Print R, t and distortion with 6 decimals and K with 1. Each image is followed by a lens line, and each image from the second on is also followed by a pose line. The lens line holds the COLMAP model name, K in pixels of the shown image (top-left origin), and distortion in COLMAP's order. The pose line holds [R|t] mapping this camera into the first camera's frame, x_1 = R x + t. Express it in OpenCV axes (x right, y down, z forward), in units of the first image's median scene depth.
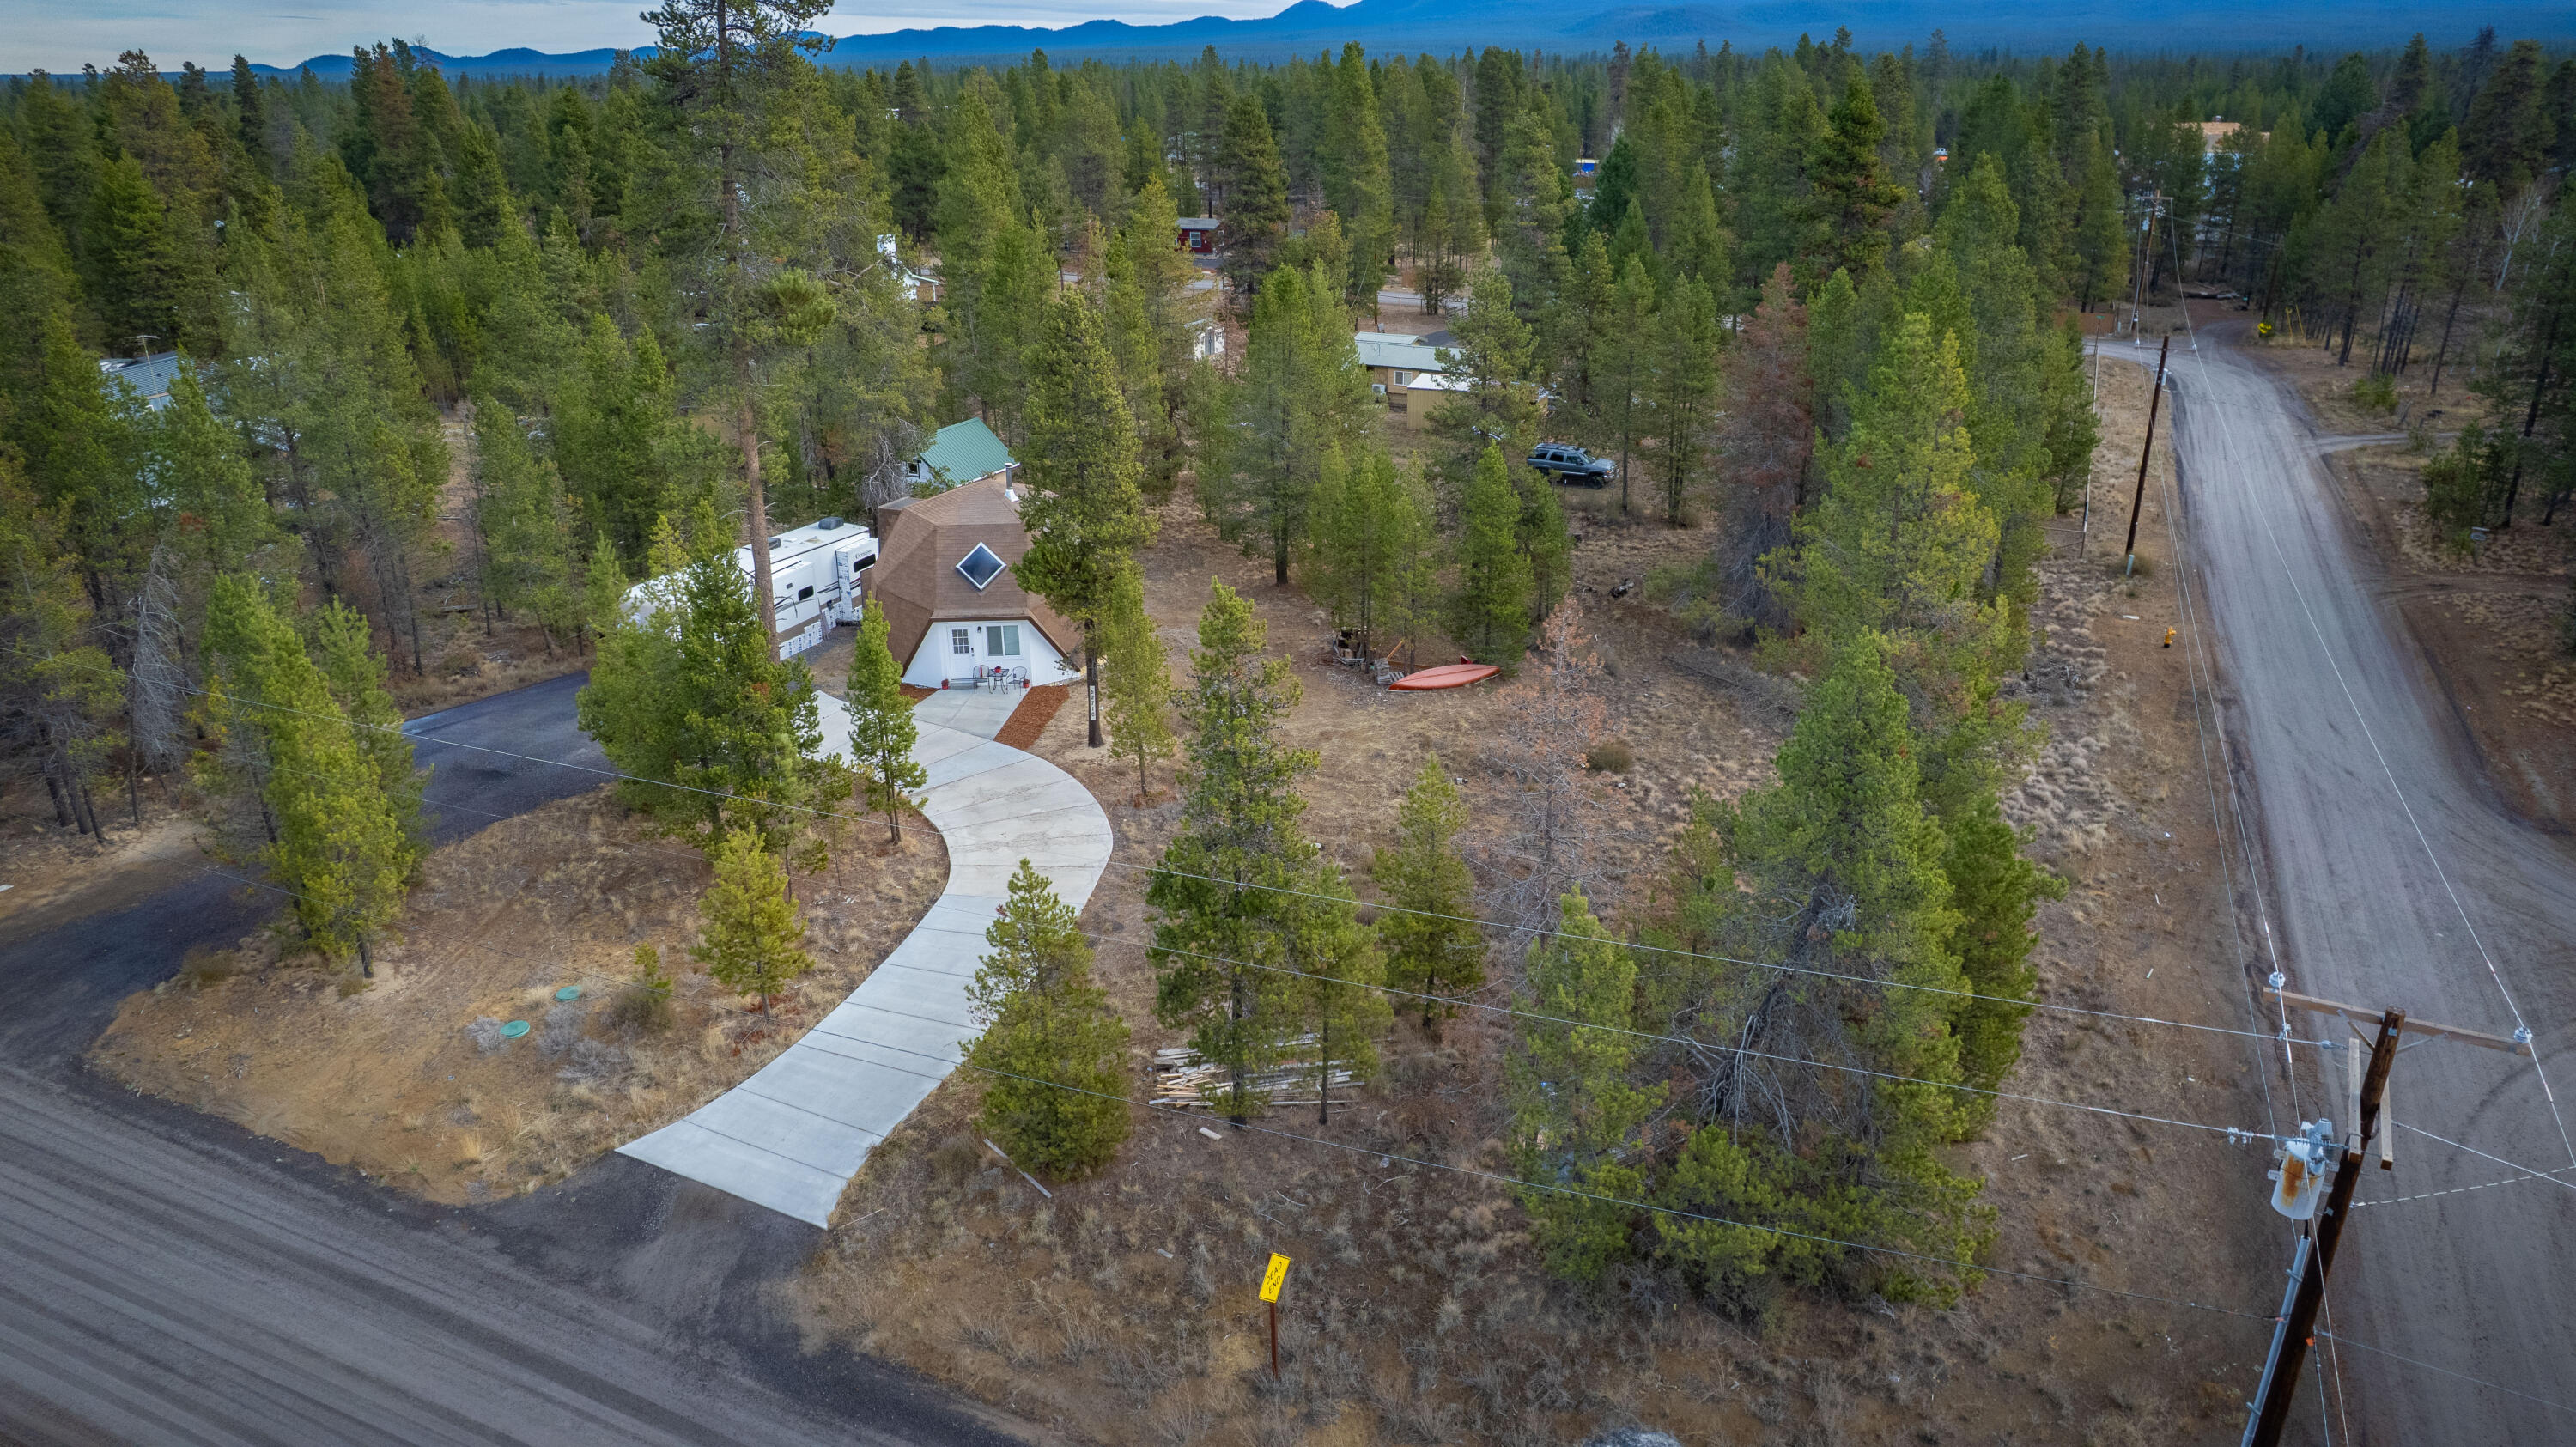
lens RADIAL K [[1648.2, 0, 1288.0], [0, 1648.2, 723.5], [0, 0, 1]] dist [-0.089635, 0.077822]
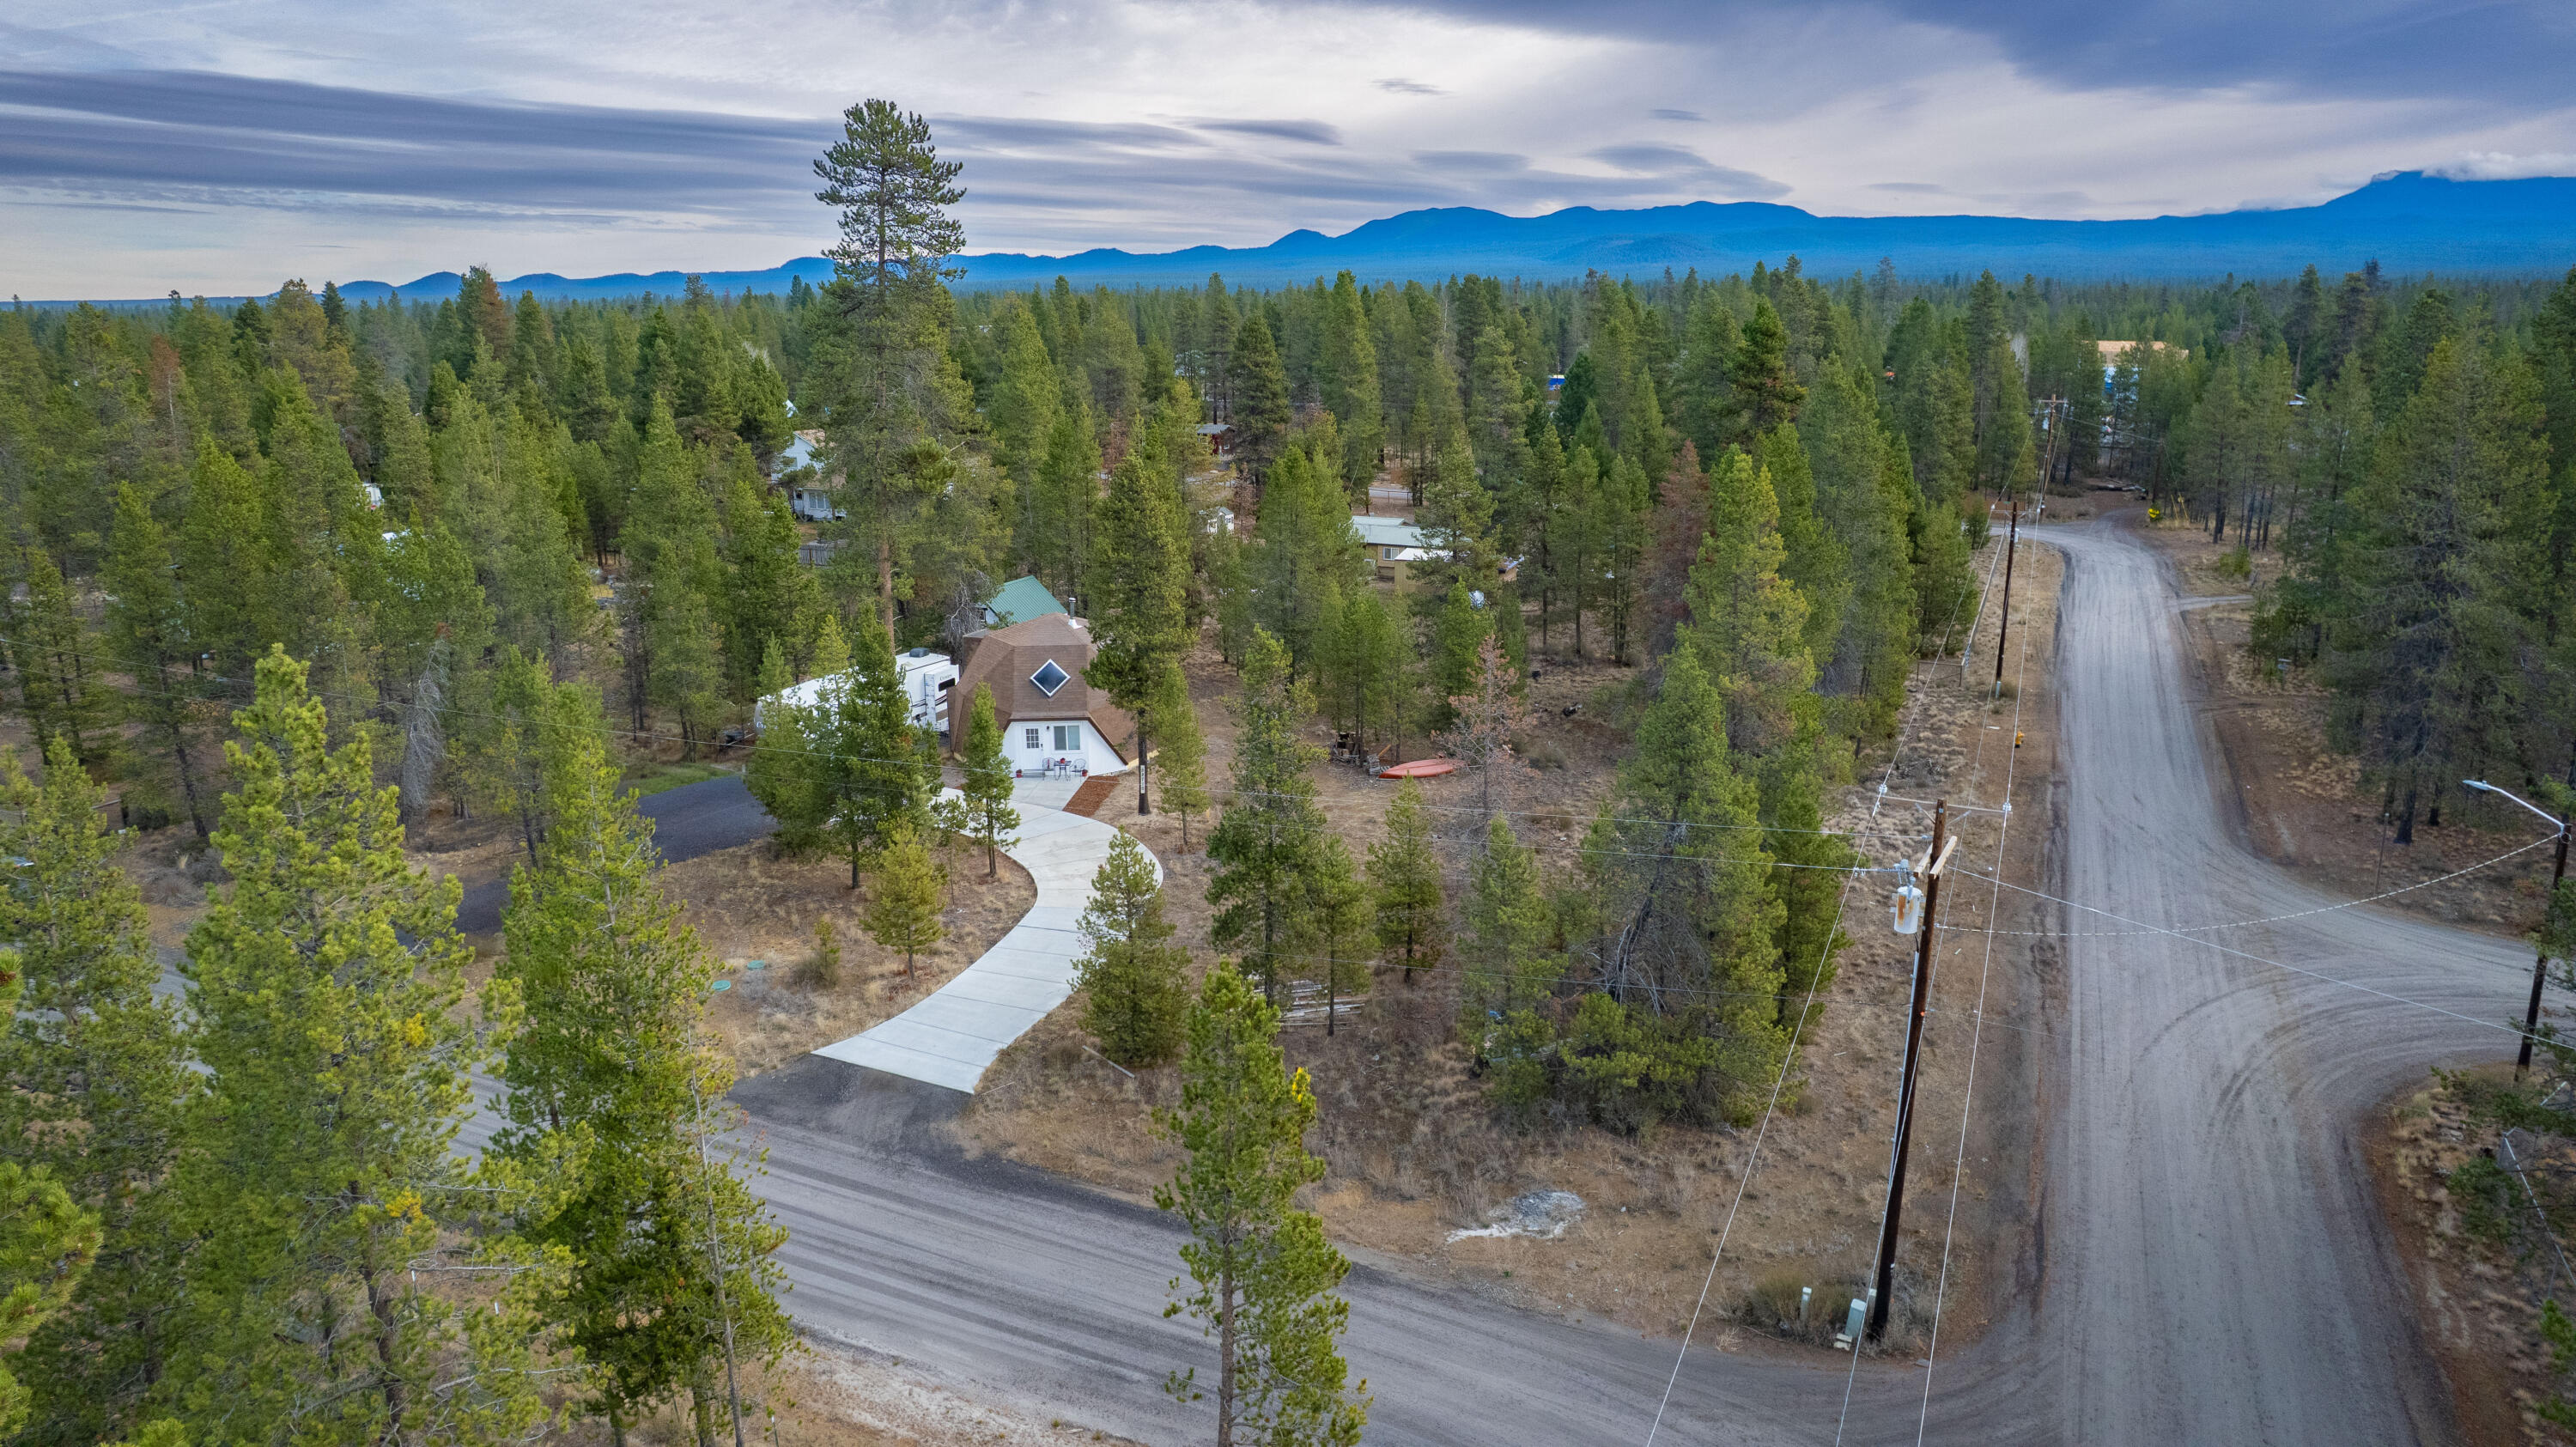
lens RADIAL K [[1648.2, 0, 1288.0], [0, 1648.2, 723.5], [0, 0, 1]] dist [-0.089635, 0.077822]
pose [[0.999993, -0.000482, 0.003618, -0.011459], [0.000933, 0.992066, -0.125712, 0.095844], [-0.003529, 0.125714, 0.992060, -0.234798]]
